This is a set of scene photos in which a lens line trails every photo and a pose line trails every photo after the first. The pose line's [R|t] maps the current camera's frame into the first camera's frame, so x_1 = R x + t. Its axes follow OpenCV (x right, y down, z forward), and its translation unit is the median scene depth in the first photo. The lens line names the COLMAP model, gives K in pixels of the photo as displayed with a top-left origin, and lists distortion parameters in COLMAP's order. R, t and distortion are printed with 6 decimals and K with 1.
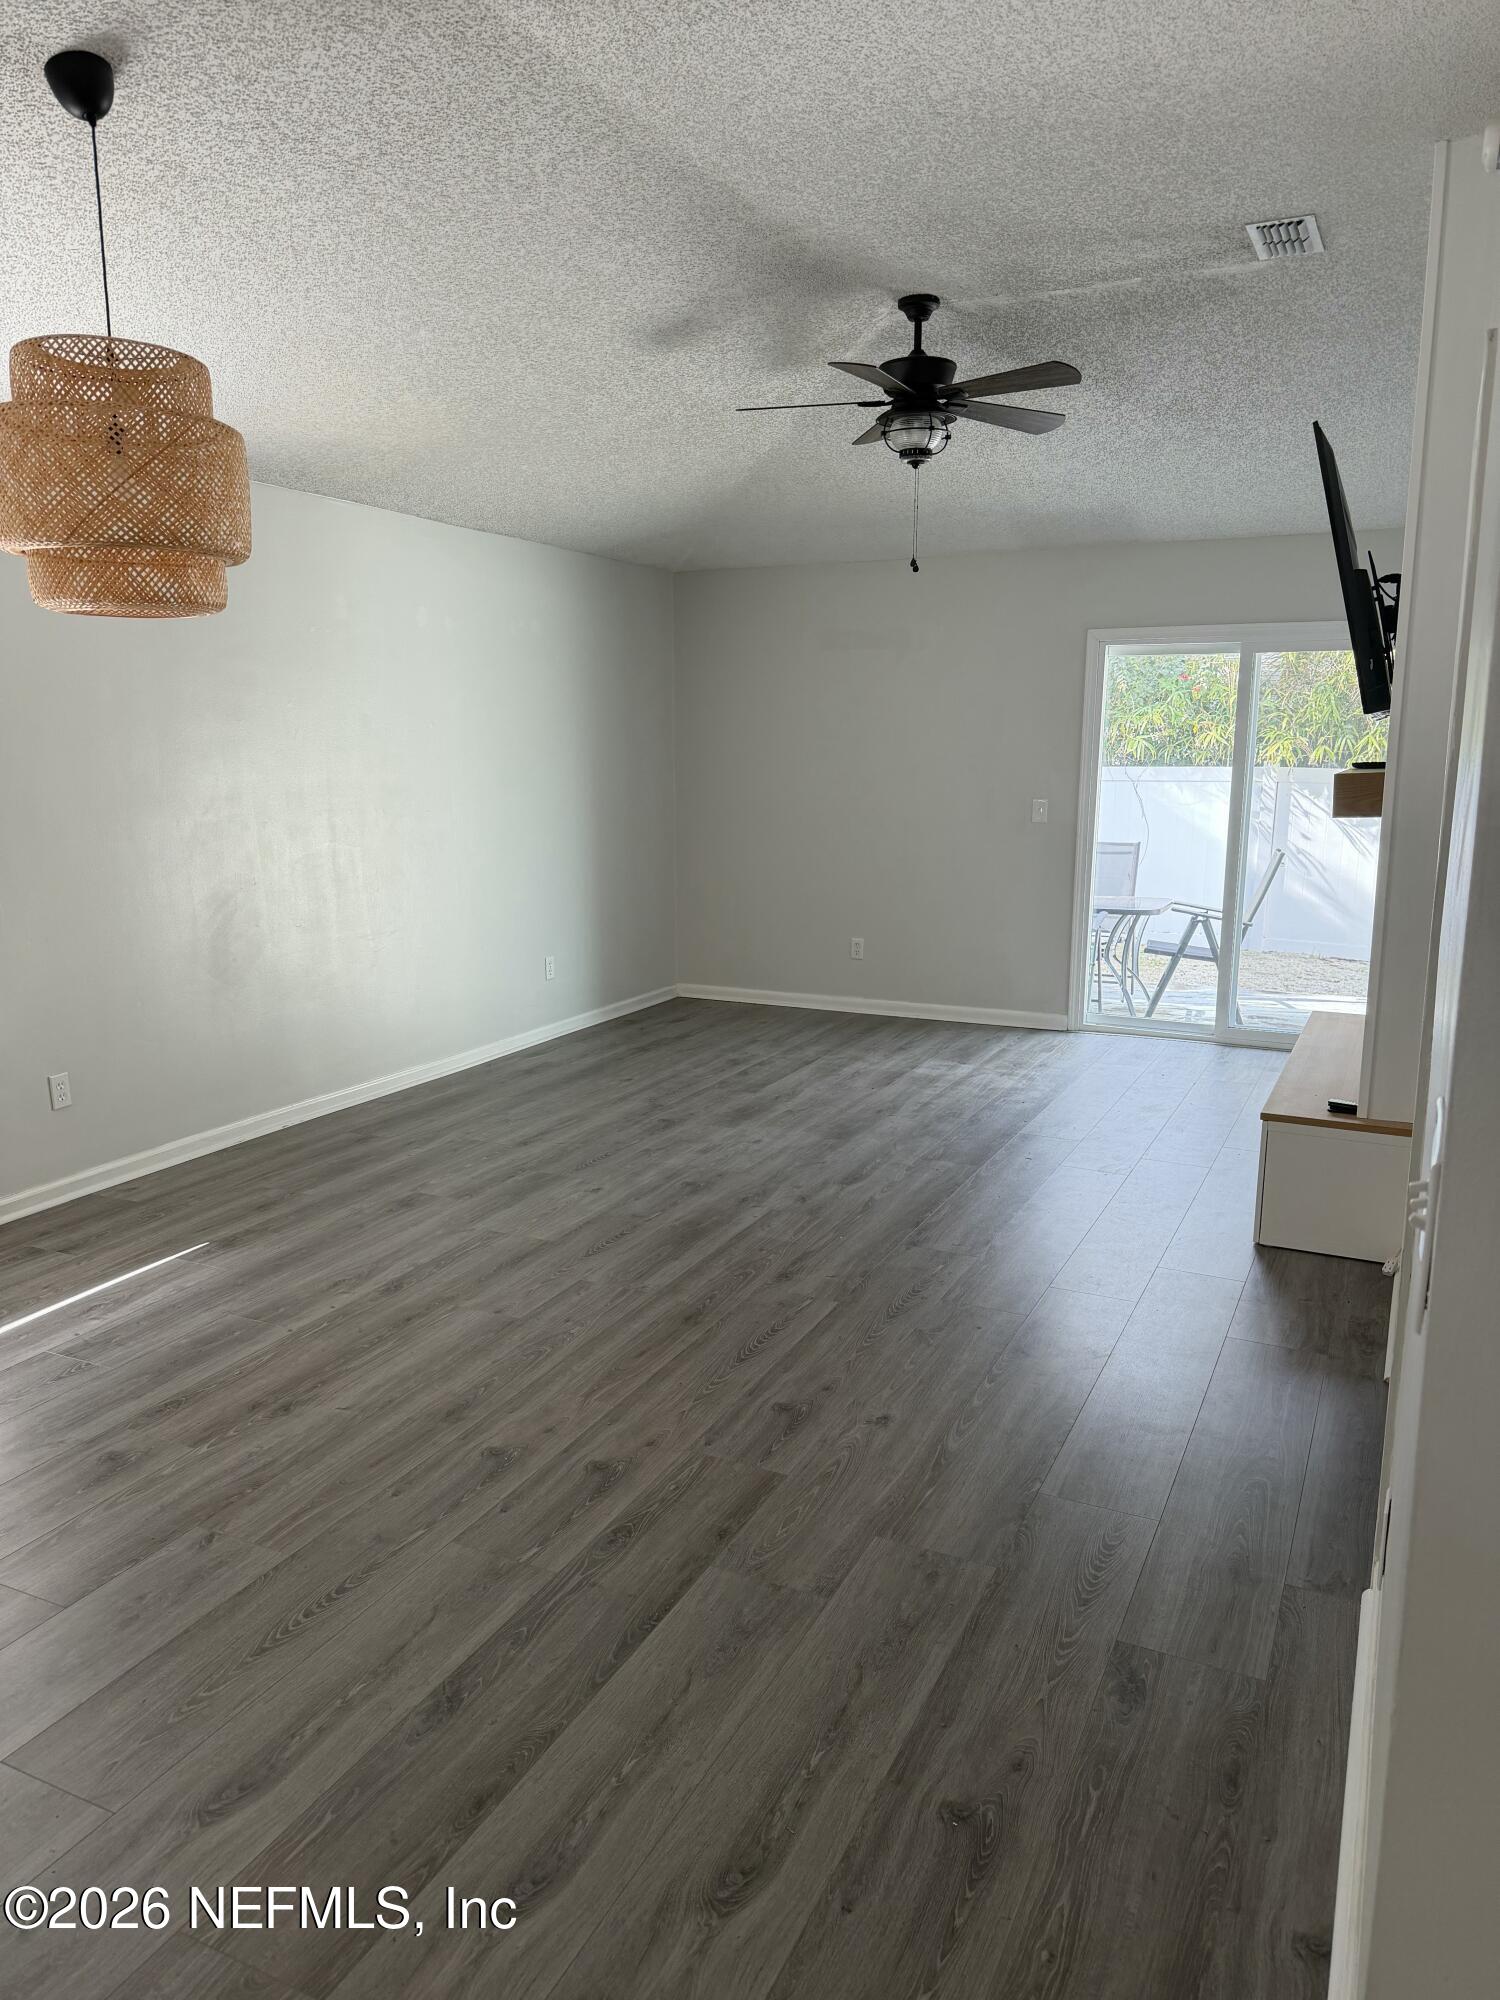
lens RADIAL K [[1400.2, 0, 751.1], [0, 1400.2, 1000.8], [0, 0, 1]] dist [0.065649, -0.049858]
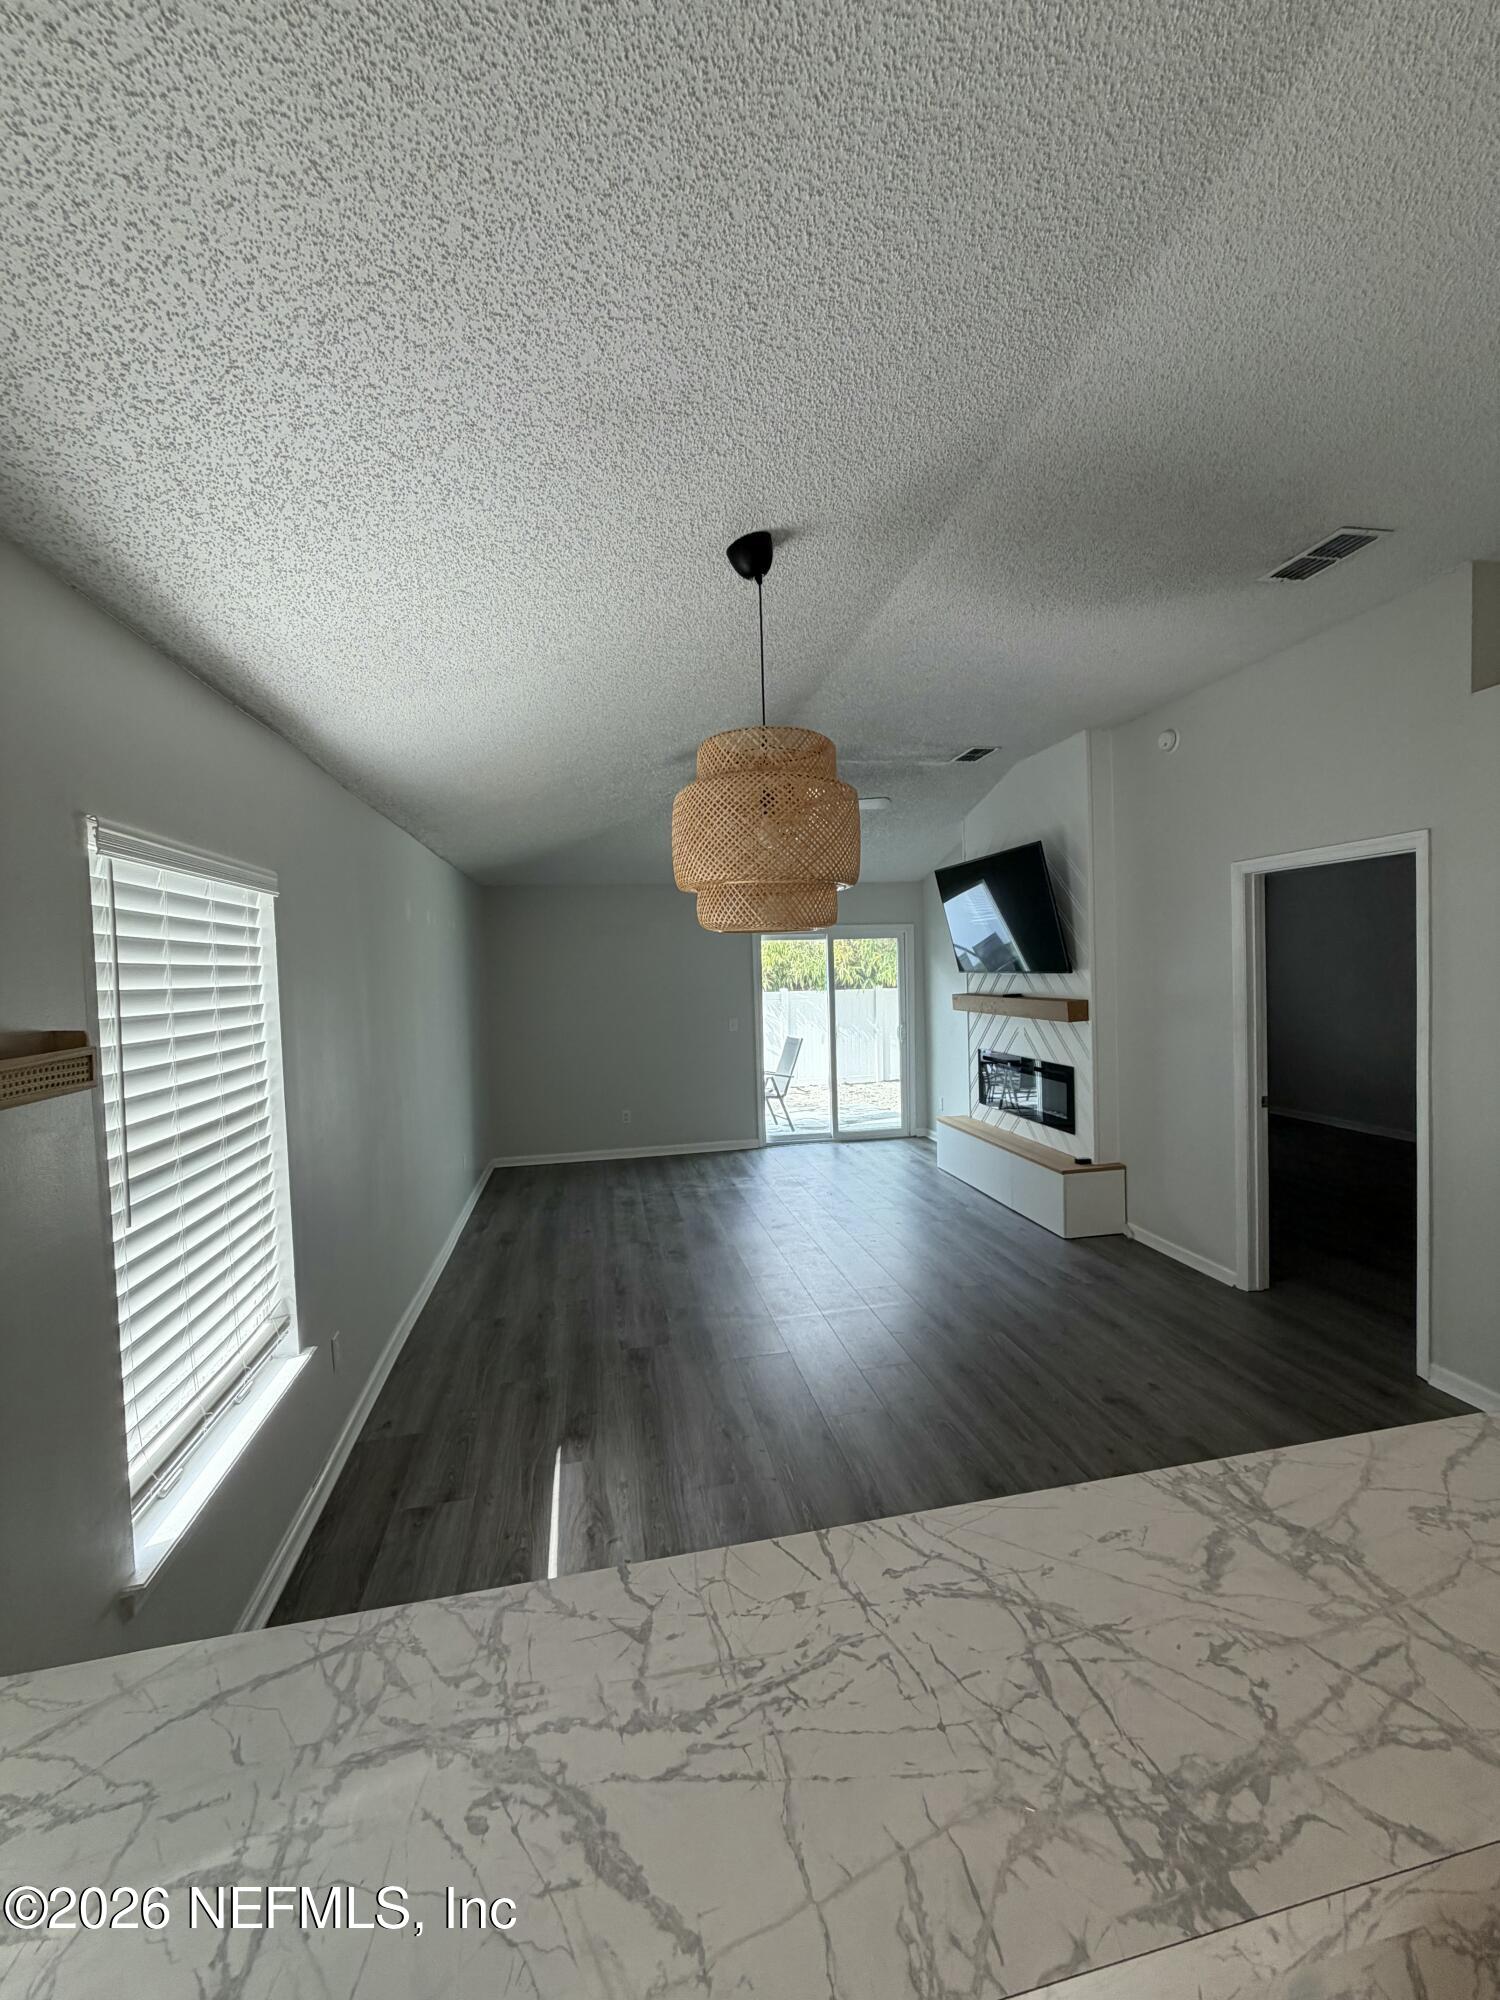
lens RADIAL K [[795.3, 0, 745.6], [0, 795.3, 986.3], [0, 0, 1]] dist [0.003340, -0.000194]
pose [[0.804143, -0.040551, 0.593051, -0.656006], [0.142758, 0.981647, -0.126450, -0.096472], [-0.577039, 0.186347, 0.795173, 0.328400]]
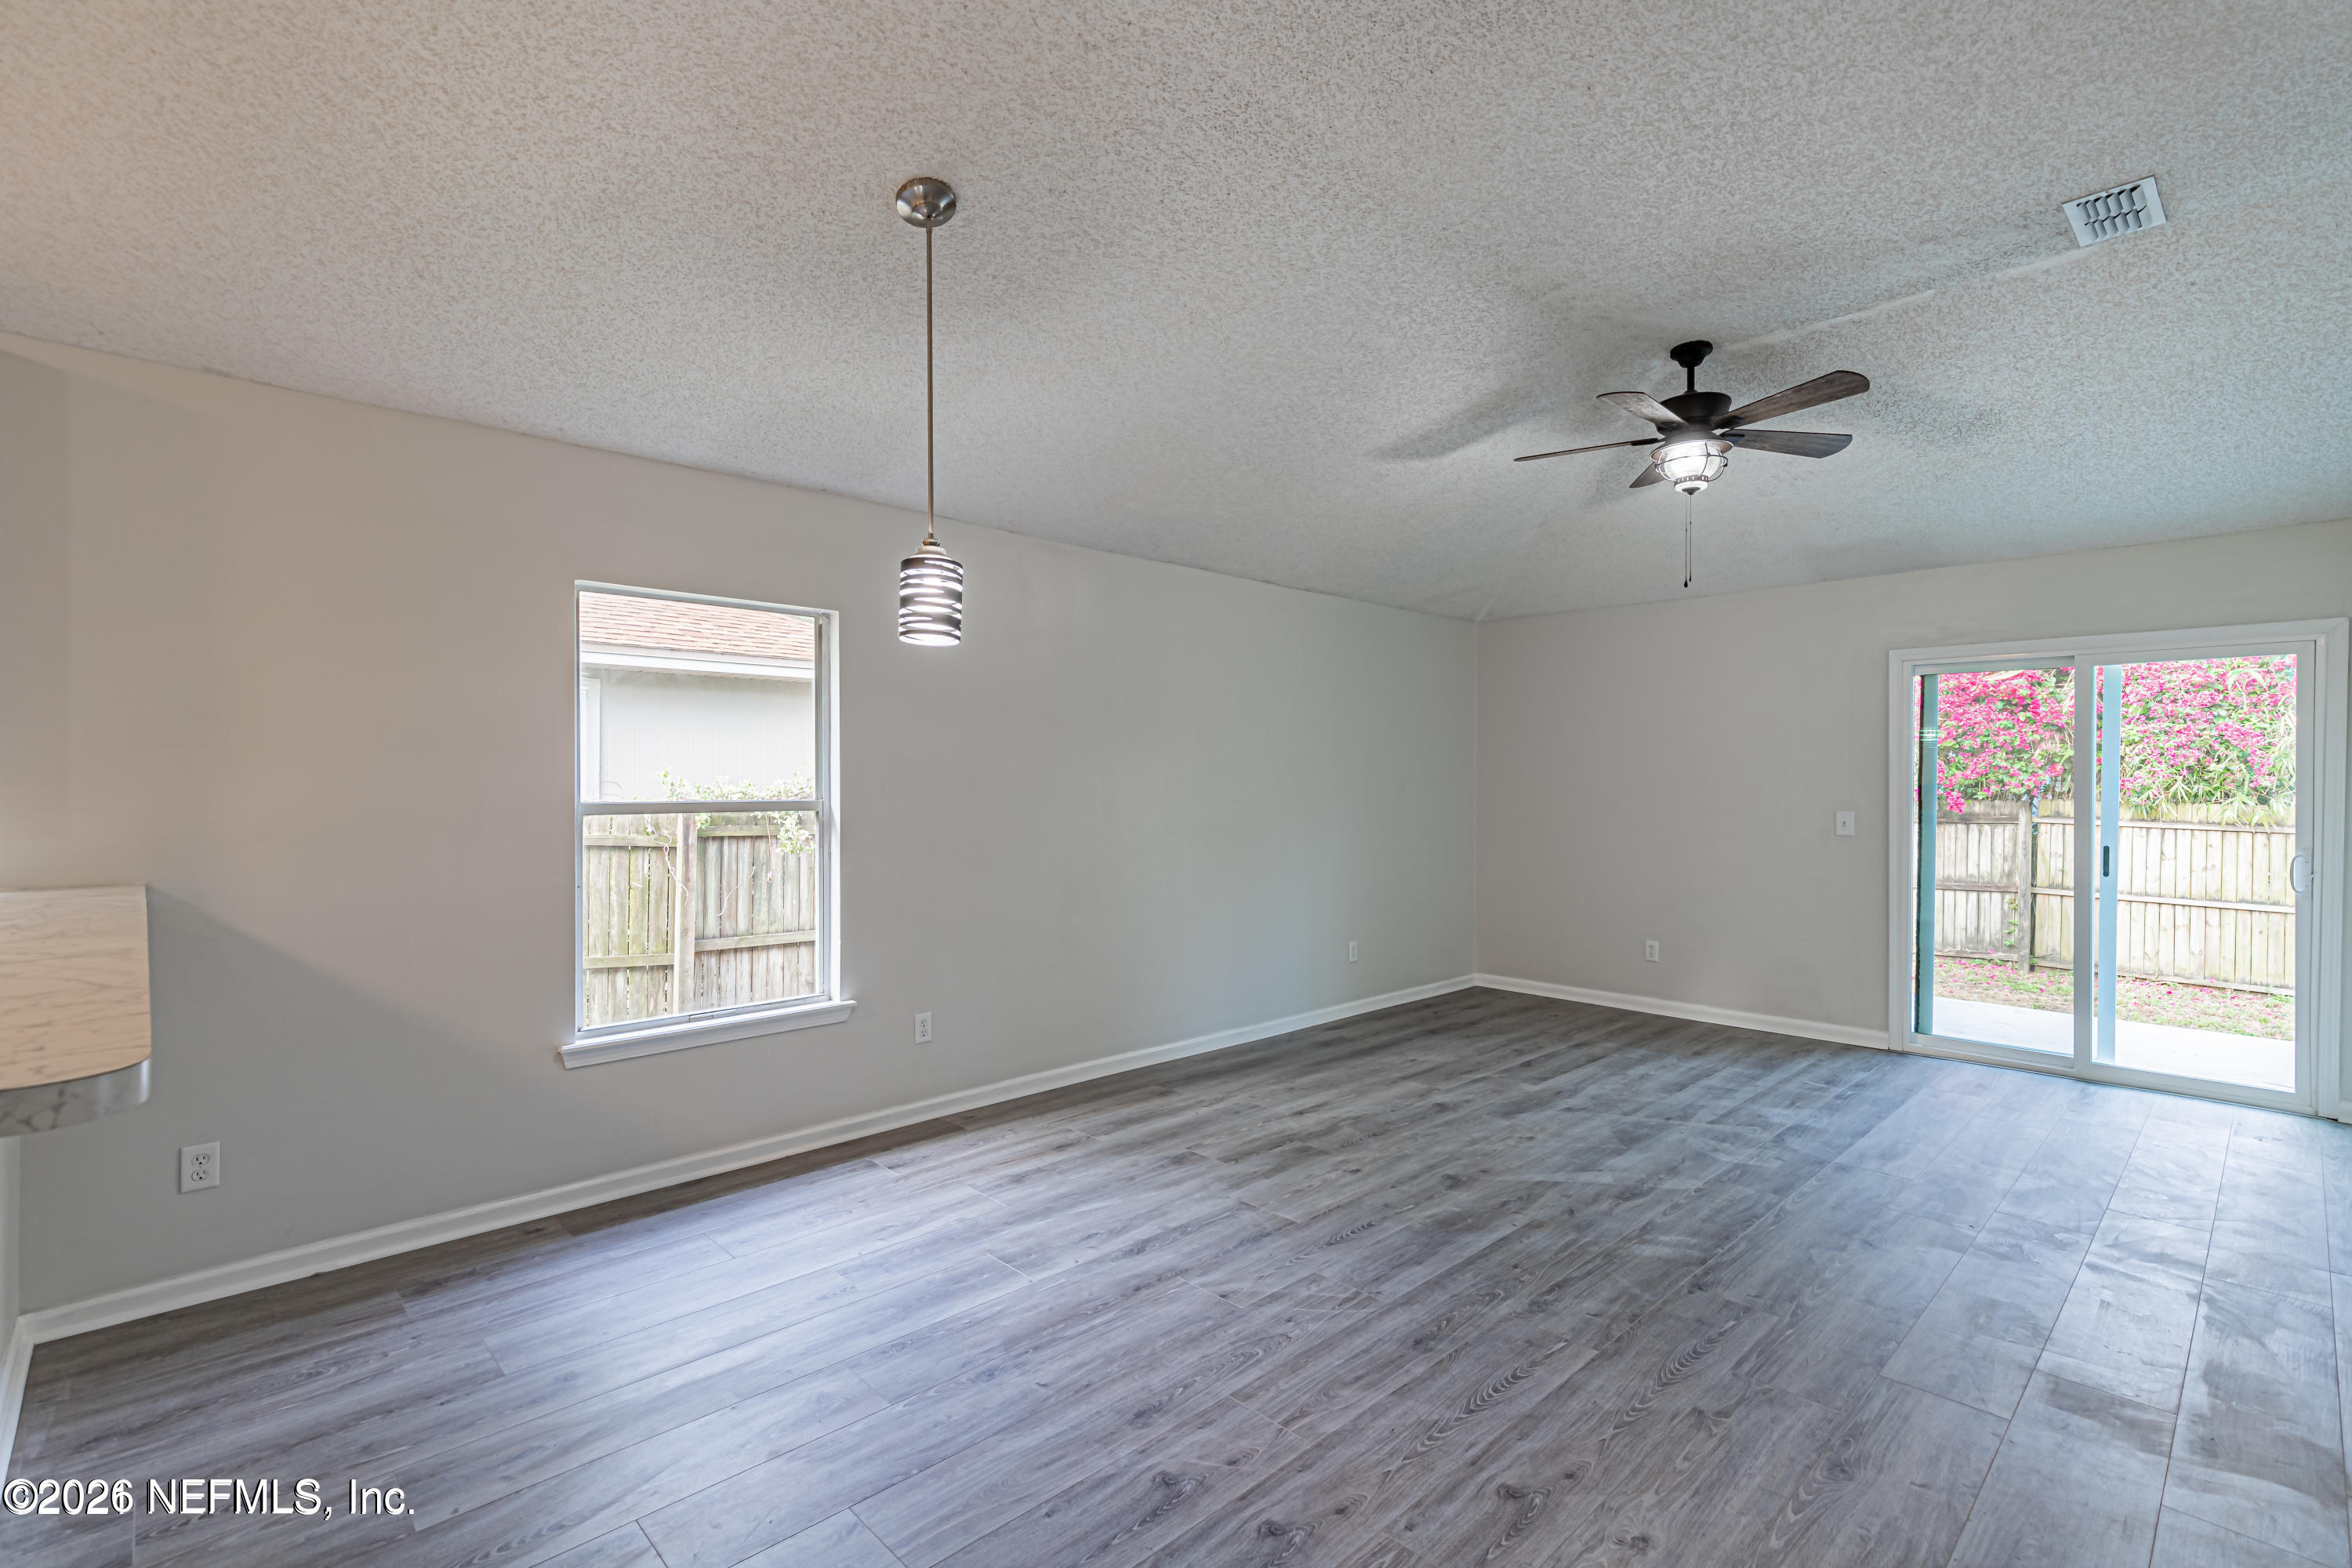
lens RADIAL K [[1064.5, 0, 1180.7], [0, 1064.5, 780.0], [0, 0, 1]] dist [0.012016, -0.002355]
pose [[0.937083, 0.001632, -0.349104, 0.046703], [-0.066962, 0.982262, -0.175150, -0.000072], [0.342625, 0.187506, 0.920570, 0.213926]]
